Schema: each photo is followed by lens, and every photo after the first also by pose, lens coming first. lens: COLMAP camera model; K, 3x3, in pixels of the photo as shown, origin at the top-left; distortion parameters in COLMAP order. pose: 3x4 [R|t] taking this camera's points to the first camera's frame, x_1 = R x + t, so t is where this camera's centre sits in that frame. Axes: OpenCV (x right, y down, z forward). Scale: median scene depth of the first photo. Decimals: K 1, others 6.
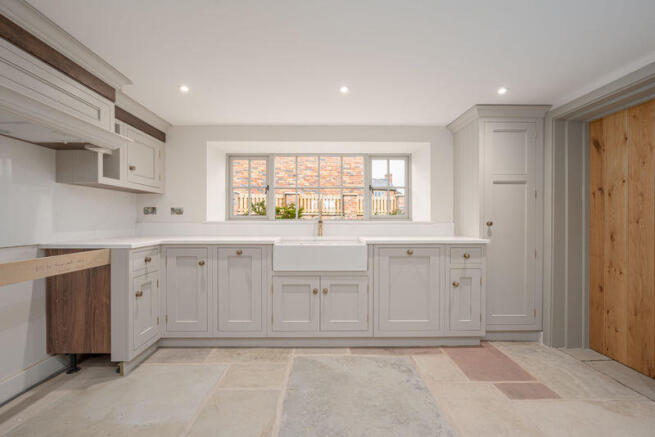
lens RADIAL K [[274.5, 0, 327.5], [0, 274.5, 221.8], [0, 0, 1]] dist [0.001277, 0.000167]
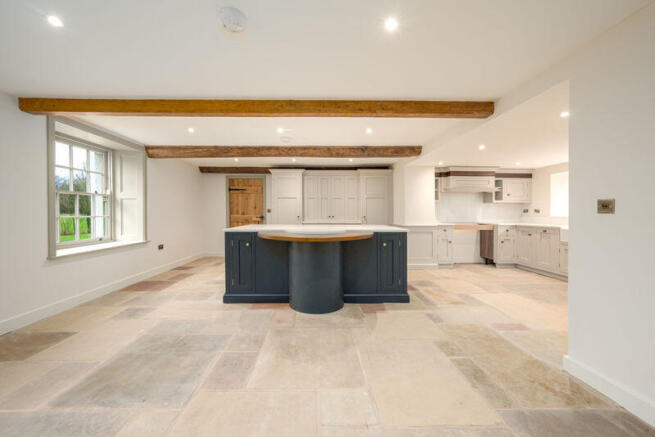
lens RADIAL K [[252.4, 0, 326.1], [0, 252.4, 215.3], [0, 0, 1]] dist [-0.001320, 0.000165]
pose [[0.002858, 0.007549, -0.999967, 1.614605], [-0.012058, 0.999899, 0.007514, -0.003426], [0.999923, 0.012036, 0.002949, -0.689133]]
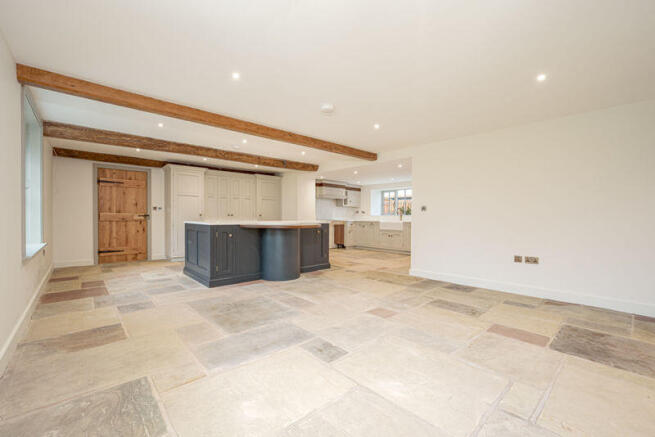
lens RADIAL K [[274.5, 0, 326.9], [0, 274.5, 219.5], [0, 0, 1]] dist [0.001277, 0.000167]
pose [[0.658065, 0.009816, -0.752897, 1.989490], [-0.012189, 0.999923, 0.002382, 0.055473], [0.752862, 0.007610, 0.658134, -1.797056]]
